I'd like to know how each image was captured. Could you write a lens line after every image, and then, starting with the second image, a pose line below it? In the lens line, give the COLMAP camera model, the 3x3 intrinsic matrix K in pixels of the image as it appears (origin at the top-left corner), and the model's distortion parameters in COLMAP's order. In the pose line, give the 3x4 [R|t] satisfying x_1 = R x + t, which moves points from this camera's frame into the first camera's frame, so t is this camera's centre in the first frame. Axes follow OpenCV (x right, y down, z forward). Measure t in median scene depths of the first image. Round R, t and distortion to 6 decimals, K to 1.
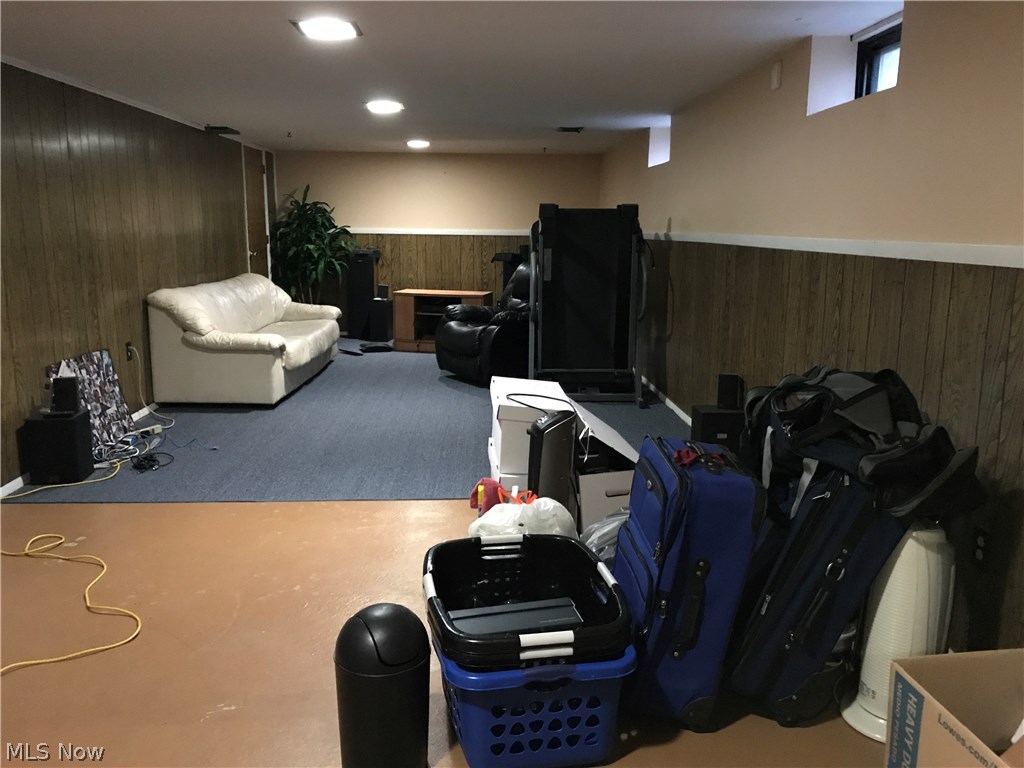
lens RADIAL K [[830.6, 0, 512.8], [0, 830.6, 355.1], [0, 0, 1]] dist [-0.002494, -0.009683]
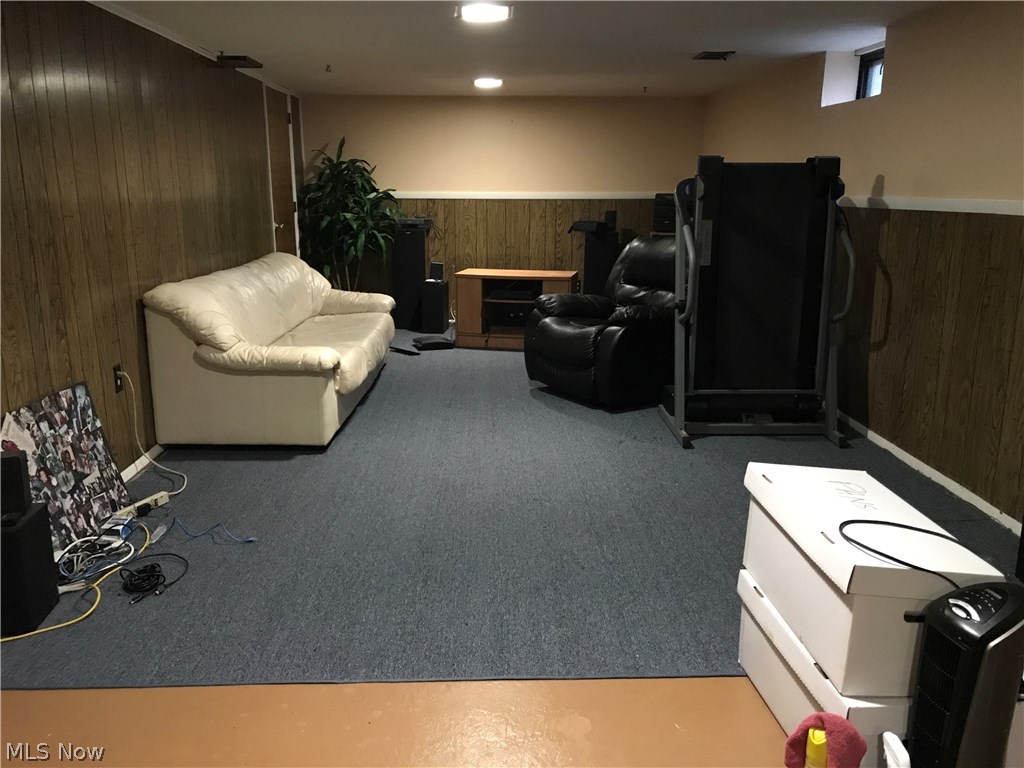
lens RADIAL K [[853.2, 0, 509.2], [0, 853.2, 364.0], [0, 0, 1]] dist [0.006810, -0.011784]
pose [[0.999795, -0.002498, -0.020115, -0.107989], [0.003515, 0.998709, 0.050675, -0.043353], [0.019962, -0.050735, 0.998513, 0.260435]]
